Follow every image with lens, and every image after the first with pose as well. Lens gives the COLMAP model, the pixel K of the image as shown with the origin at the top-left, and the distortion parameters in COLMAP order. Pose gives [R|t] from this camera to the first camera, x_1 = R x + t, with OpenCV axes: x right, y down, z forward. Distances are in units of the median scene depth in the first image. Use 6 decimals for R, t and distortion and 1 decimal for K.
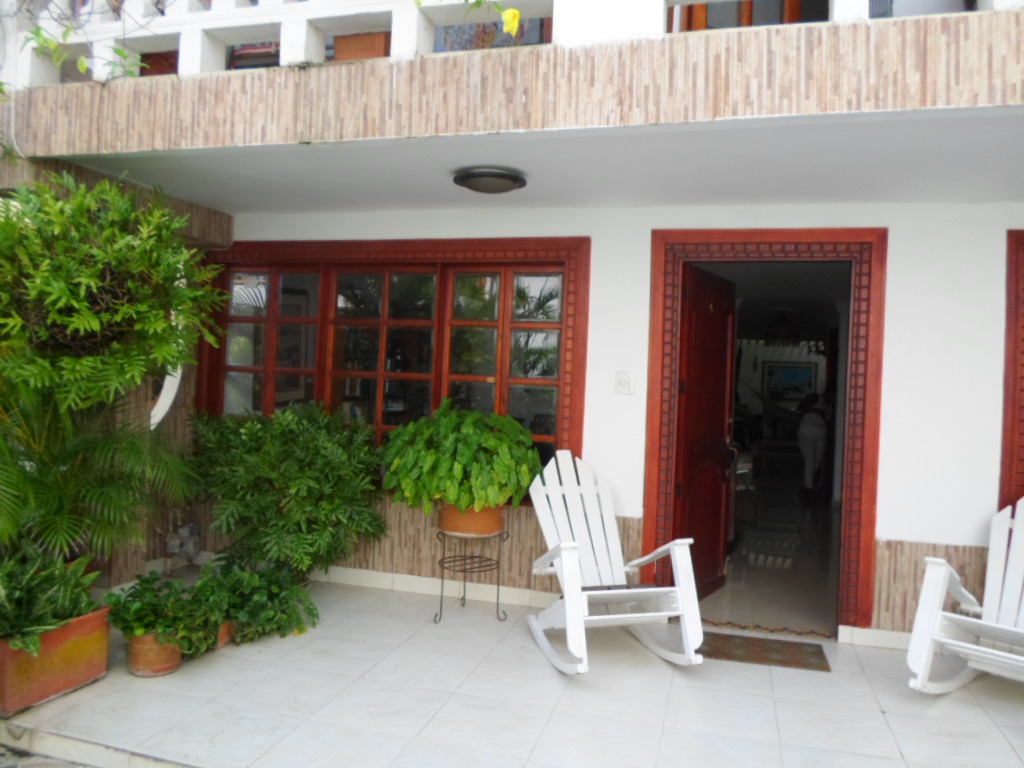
lens RADIAL K [[779.3, 0, 508.3], [0, 779.3, 384.2], [0, 0, 1]] dist [-0.035354, -0.006086]
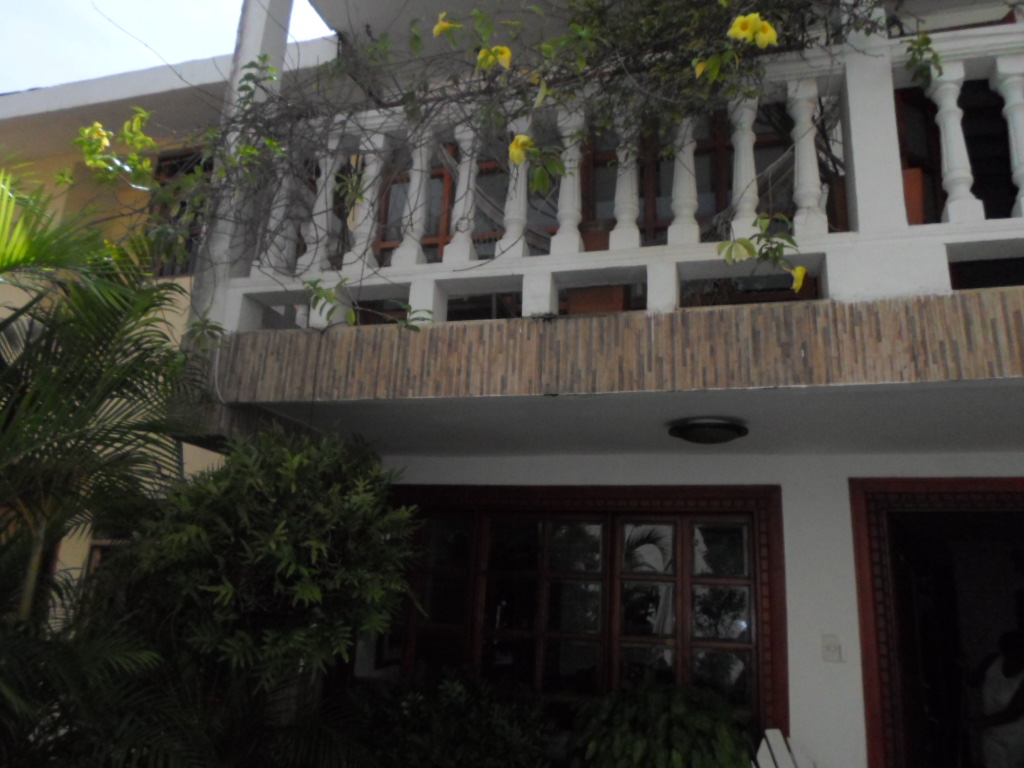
lens RADIAL K [[779.3, 0, 515.9], [0, 779.3, 385.0], [0, 0, 1]] dist [-0.035354, -0.006086]
pose [[0.999908, 0.003292, -0.013196, -0.285908], [-0.006872, 0.959595, -0.281301, -0.056167], [0.011737, 0.281366, 0.959529, 0.088731]]
